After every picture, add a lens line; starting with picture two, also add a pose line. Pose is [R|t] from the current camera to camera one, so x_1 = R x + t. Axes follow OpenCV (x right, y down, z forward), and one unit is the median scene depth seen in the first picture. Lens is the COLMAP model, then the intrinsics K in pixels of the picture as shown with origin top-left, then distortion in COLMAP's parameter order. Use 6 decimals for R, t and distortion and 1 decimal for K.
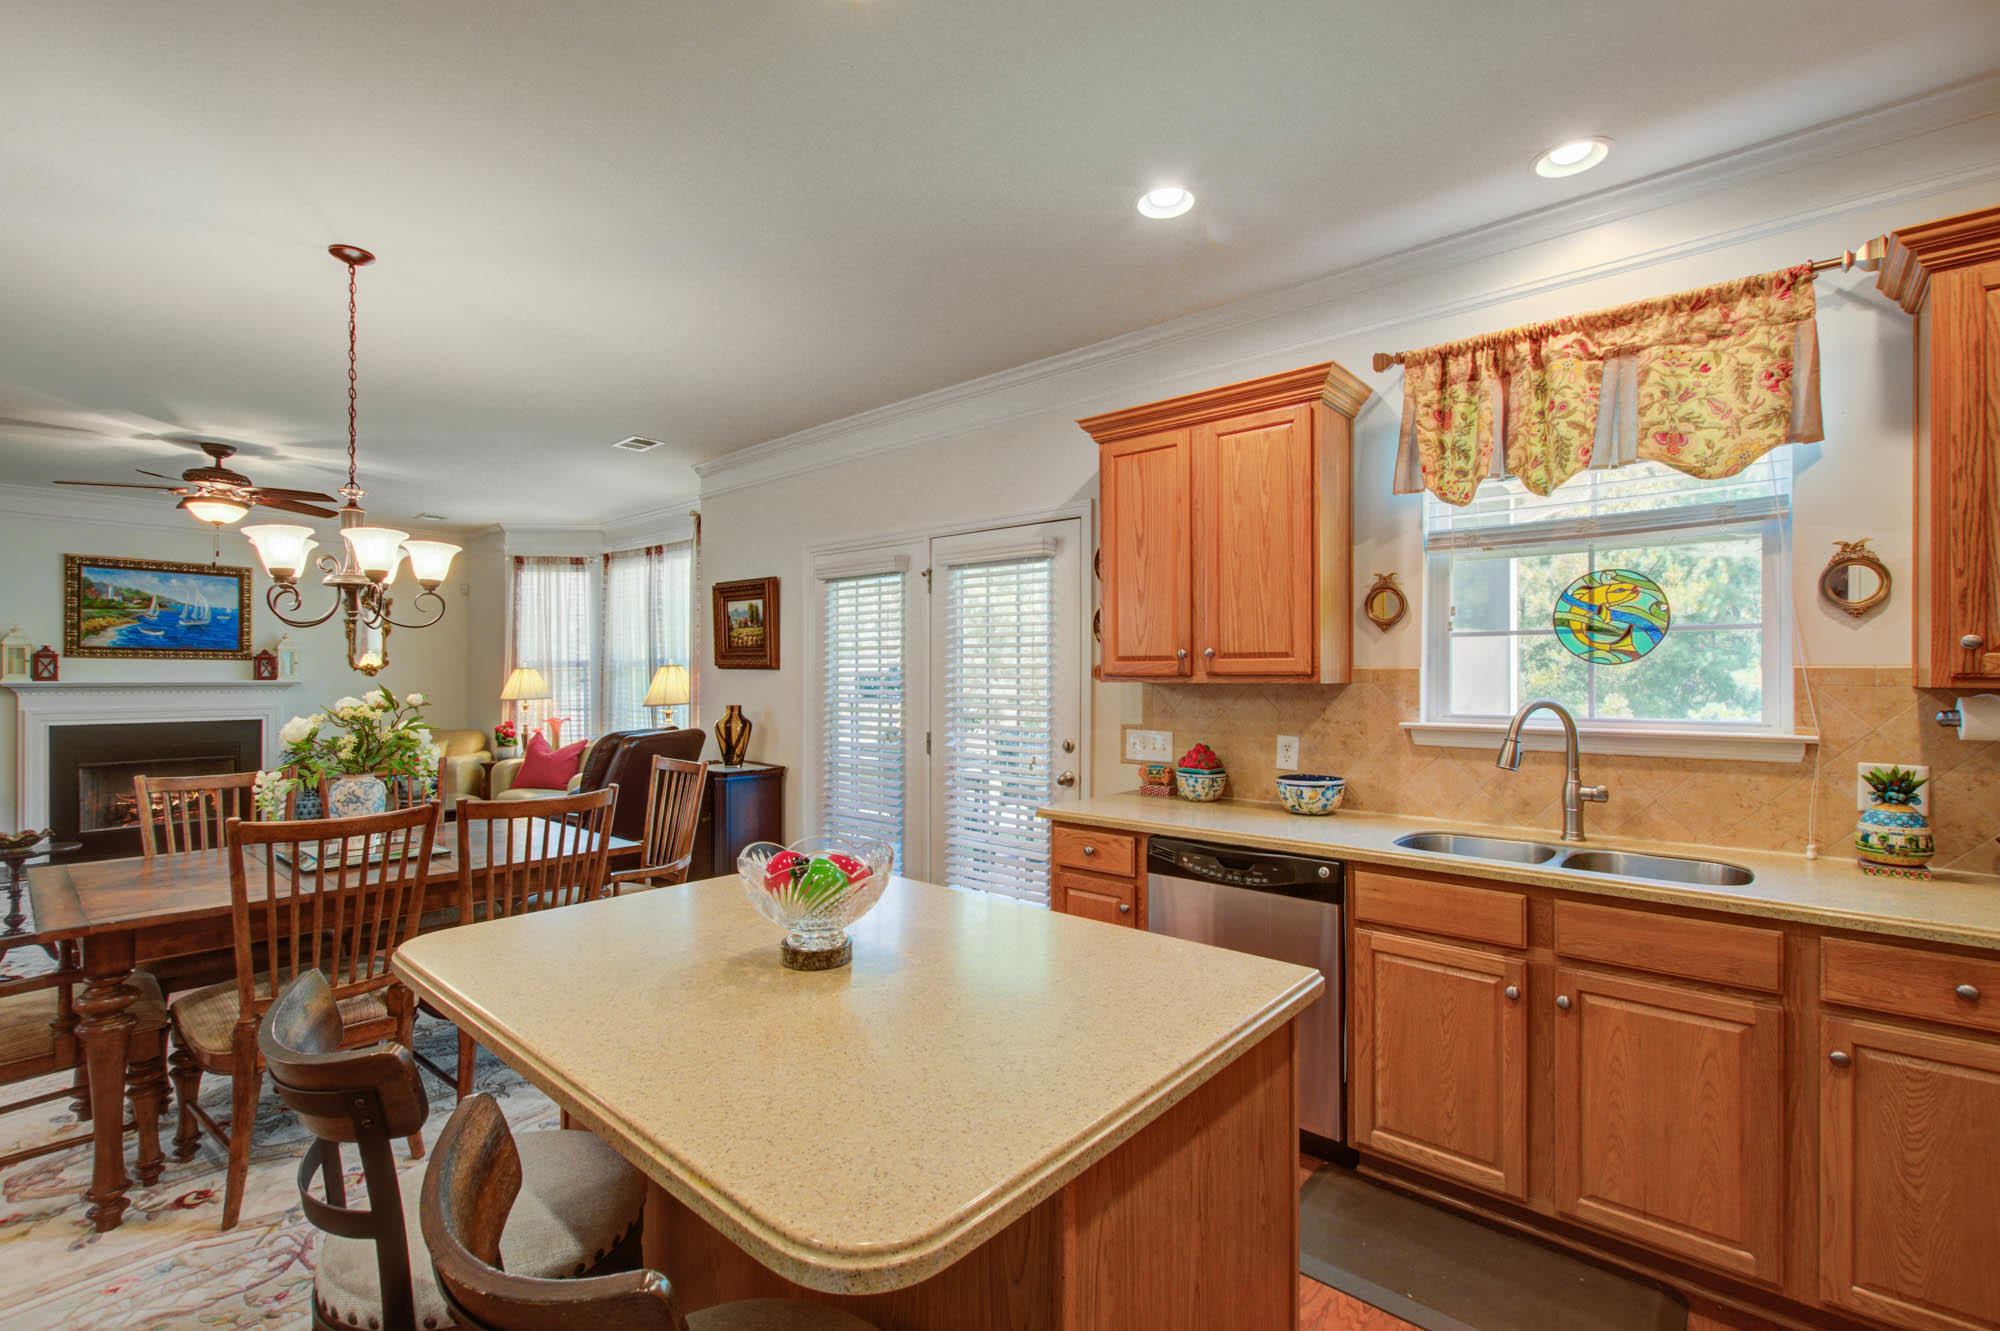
lens RADIAL K [[883.2, 0, 1003.1], [0, 883.2, 673.5], [0, 0, 1]] dist [0.003629, 0.000195]
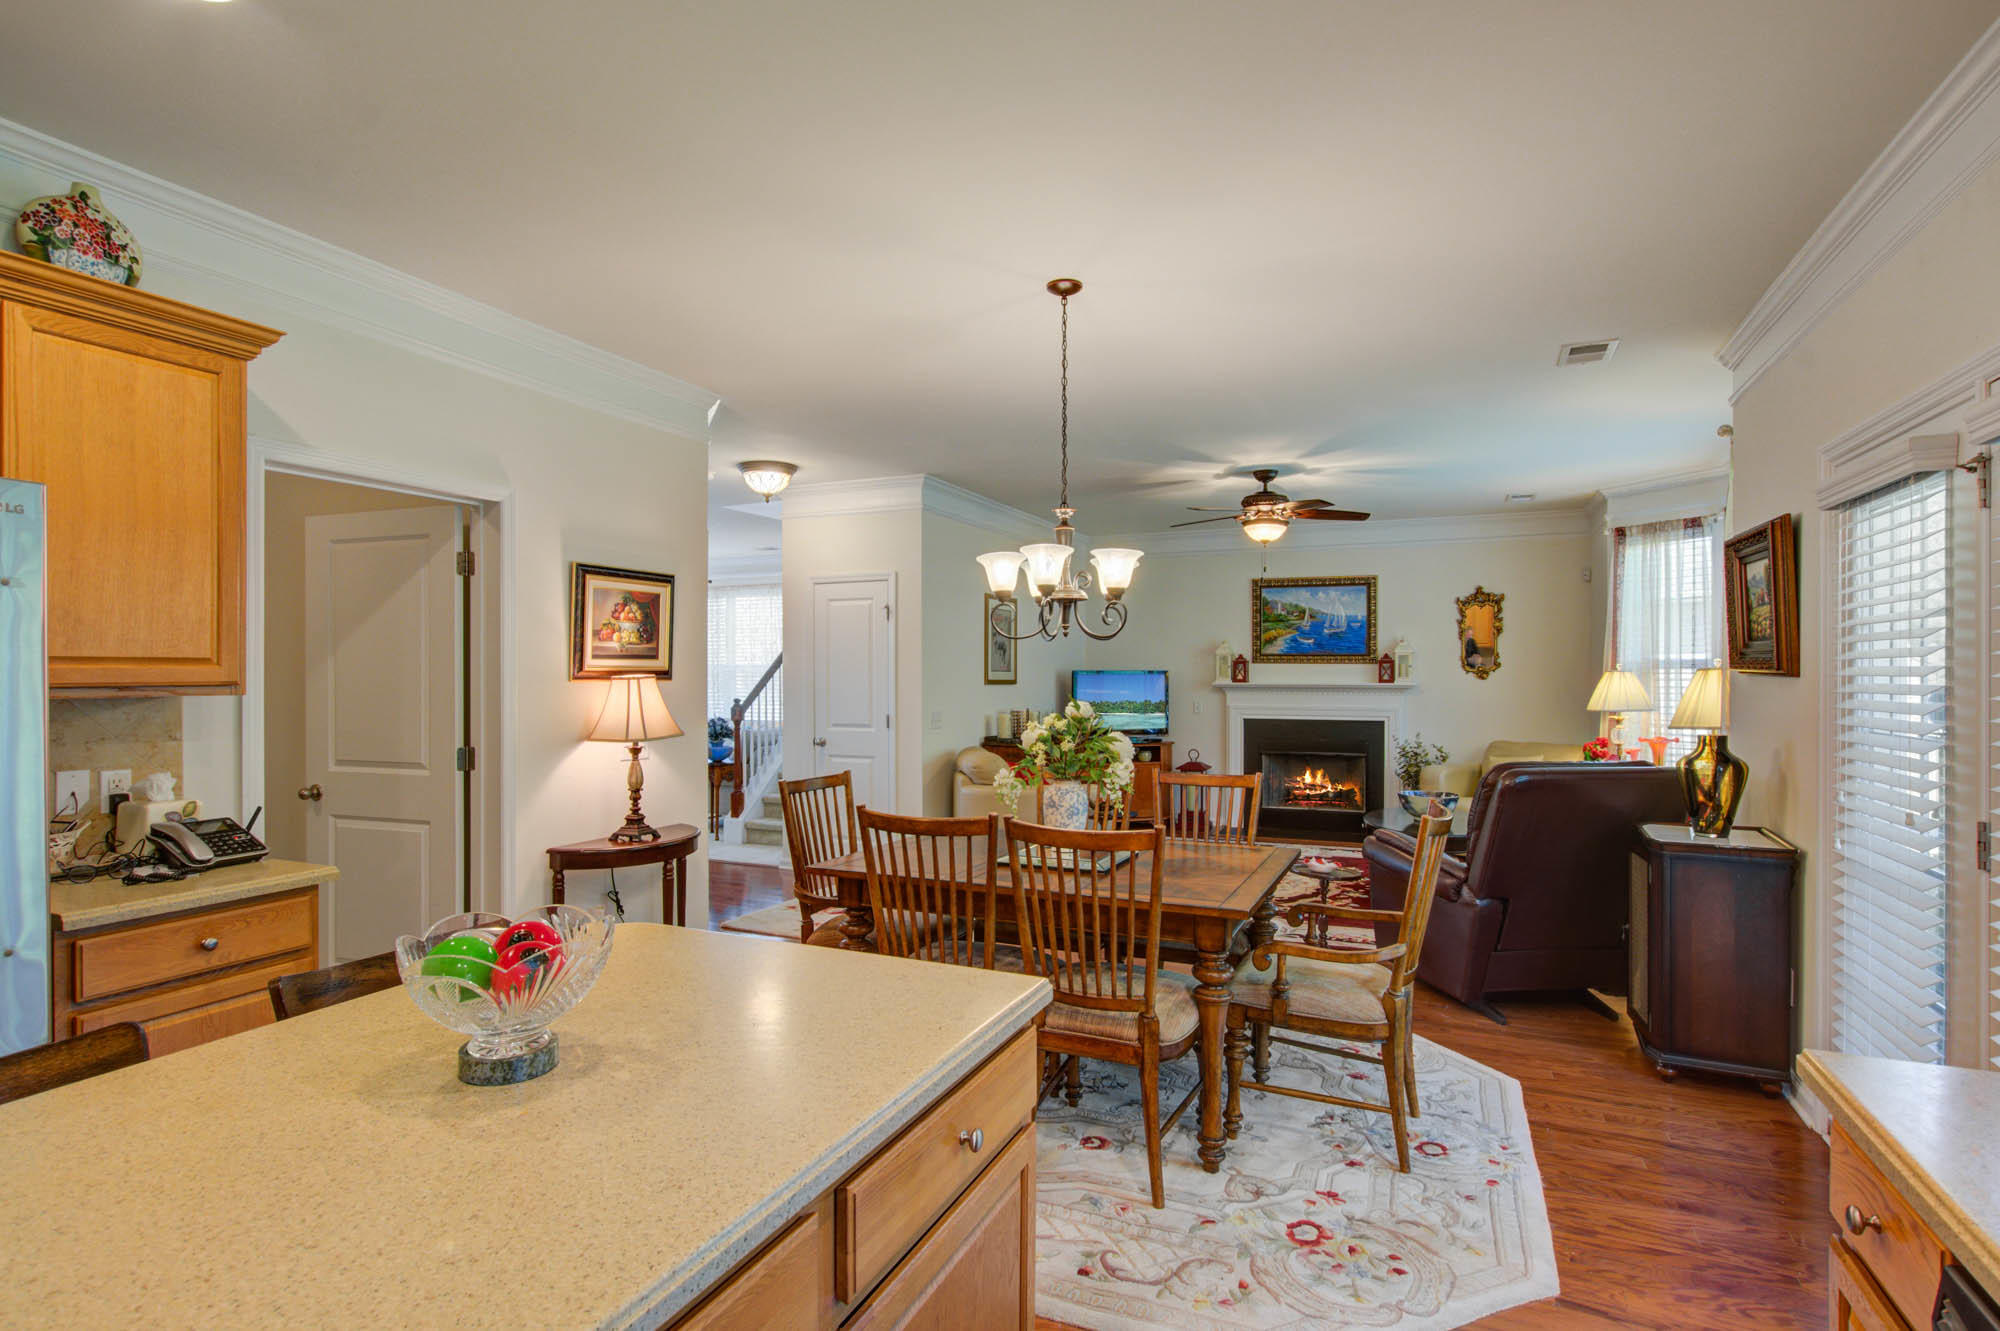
lens RADIAL K [[998.9, 0, 1000.0], [0, 998.9, 665.5], [0, 0, 1]] dist [-0.000829, -0.000053]
pose [[0.300638, -0.007368, -0.953710, 0.329997], [0.002326, 0.999973, -0.006992, -0.013373], [0.953735, -0.000116, 0.300647, 0.519601]]
